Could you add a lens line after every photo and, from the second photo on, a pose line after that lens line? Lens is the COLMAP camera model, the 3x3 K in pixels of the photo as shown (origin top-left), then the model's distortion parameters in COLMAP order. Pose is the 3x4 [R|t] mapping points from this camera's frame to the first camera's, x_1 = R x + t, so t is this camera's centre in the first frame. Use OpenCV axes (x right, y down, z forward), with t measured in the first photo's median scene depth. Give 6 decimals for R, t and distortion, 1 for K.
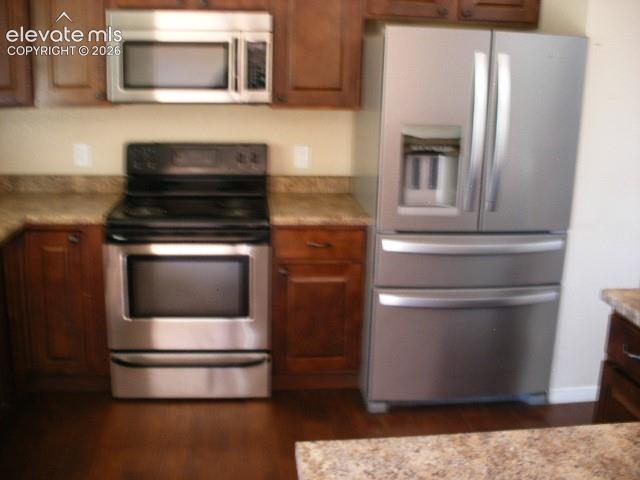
lens RADIAL K [[667.9, 0, 320.5], [0, 667.9, 215.2], [0, 0, 1]] dist [-0.189303, 0.187052]
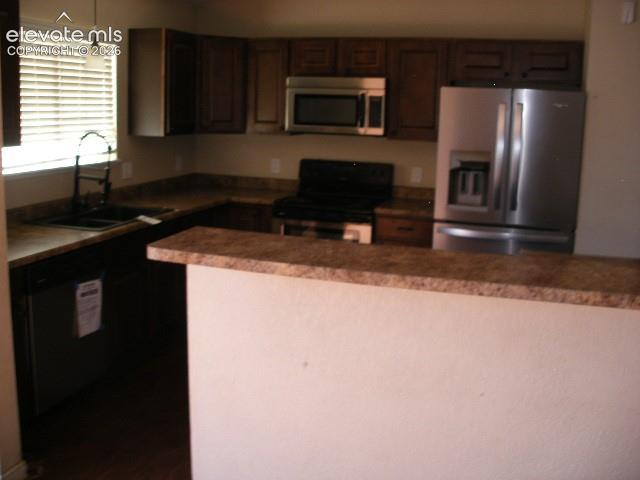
lens RADIAL K [[667.9, 0, 320.5], [0, 667.9, 215.2], [0, 0, 1]] dist [-0.189303, 0.187052]
pose [[0.915449, 0.065543, -0.397060, 0.416731], [-0.090303, 0.994943, -0.043964, 0.095924], [0.392171, 0.076102, 0.916739, -0.456257]]
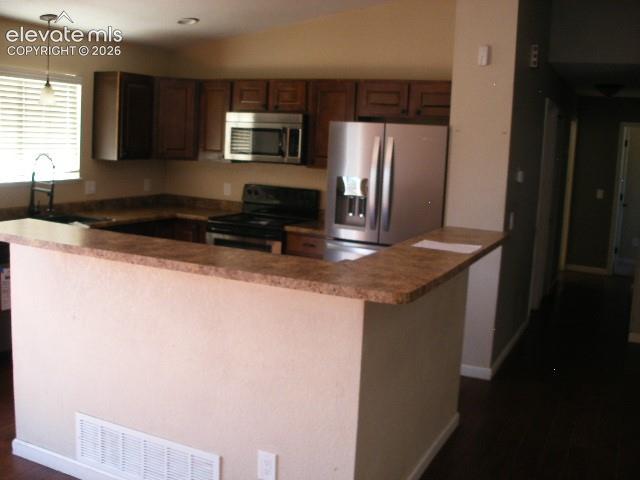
lens RADIAL K [[667.9, 0, 320.5], [0, 667.9, 215.2], [0, 0, 1]] dist [-0.189303, 0.187052]
pose [[0.847636, 0.075135, -0.525231, 0.917689], [-0.137352, 0.987251, -0.080435, 0.101281], [0.512491, 0.140321, 0.847150, -0.456648]]
